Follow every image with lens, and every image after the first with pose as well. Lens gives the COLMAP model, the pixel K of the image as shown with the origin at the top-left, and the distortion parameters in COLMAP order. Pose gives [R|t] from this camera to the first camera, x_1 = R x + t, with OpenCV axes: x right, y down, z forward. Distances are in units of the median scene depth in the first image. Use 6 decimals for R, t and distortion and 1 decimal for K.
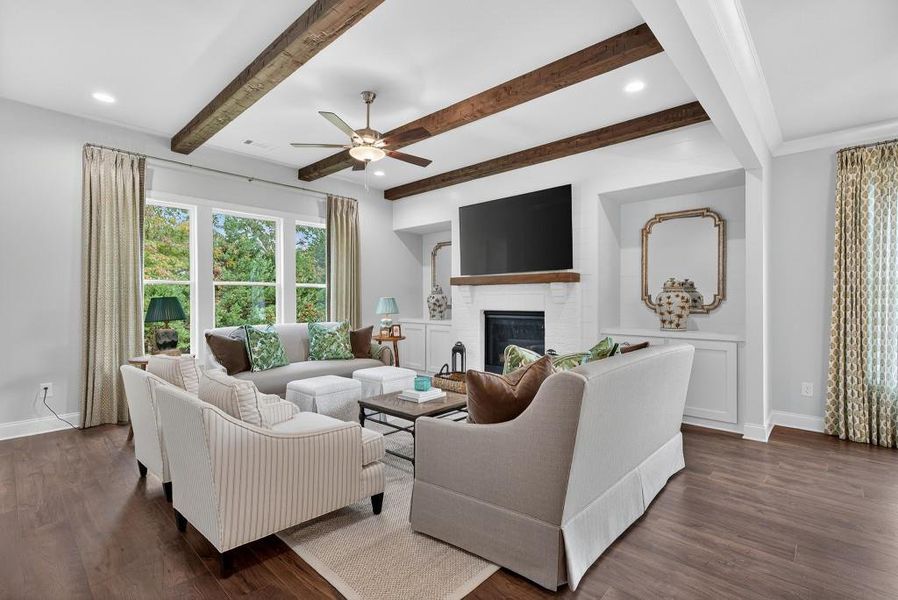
lens RADIAL K [[415.1, 0, 449.9], [0, 415.1, 305.5], [0, 0, 1]] dist [0.007875, -0.000036]
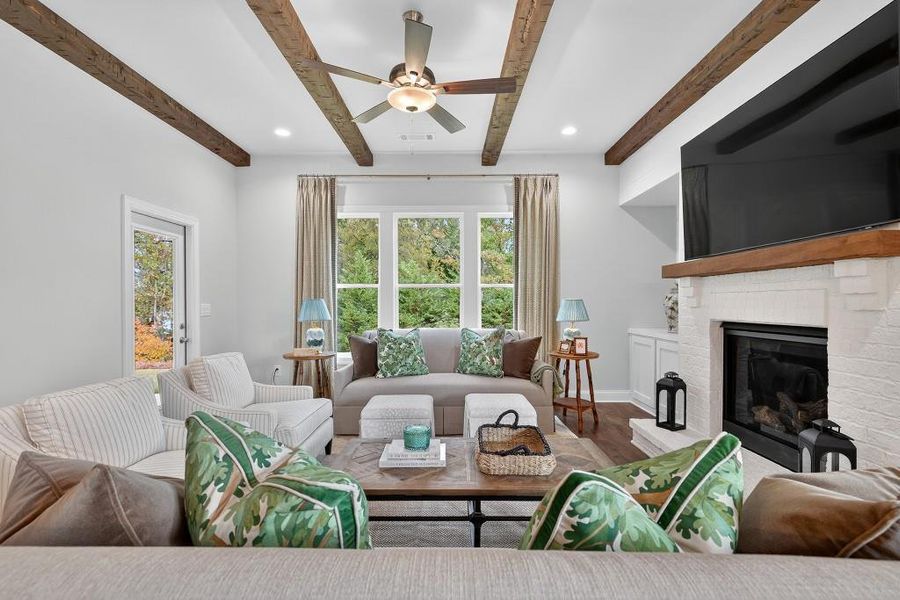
lens RADIAL K [[416.0, 0, 450.9], [0, 416.0, 305.6], [0, 0, 1]] dist [0.007875, -0.000036]
pose [[0.676663, 0.006805, -0.736261, 0.278571], [-0.011240, 0.999936, -0.001089, -0.005086], [0.736207, 0.009012, 0.676696, 0.402223]]
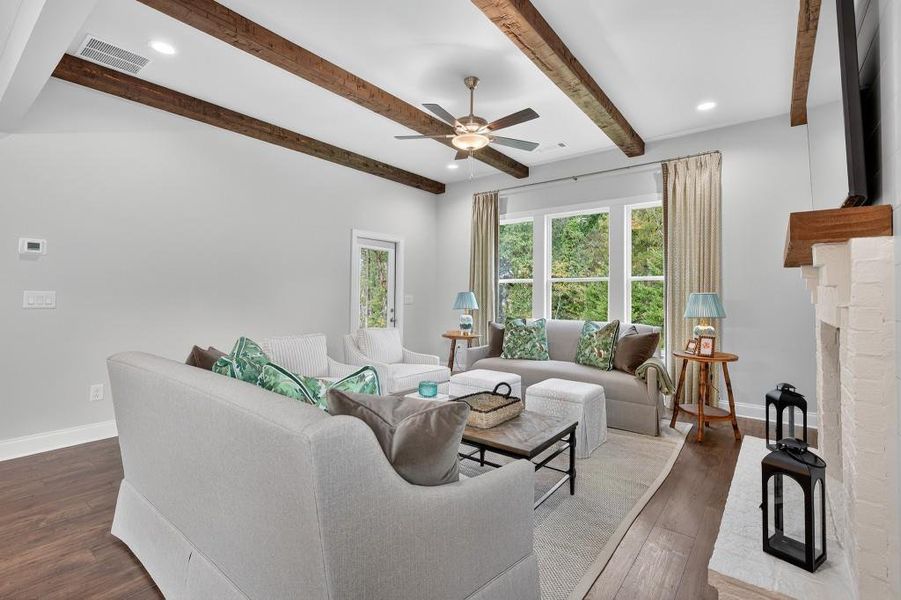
lens RADIAL K [[416.3, 0, 442.1], [0, 416.3, 287.0], [0, 0, 1]] dist [0.002832, -0.000456]
pose [[0.068581, -0.016512, -0.997509, 0.539512], [-0.023219, 0.999566, -0.018142, -0.008533], [0.997375, 0.024405, 0.068168, 0.631725]]
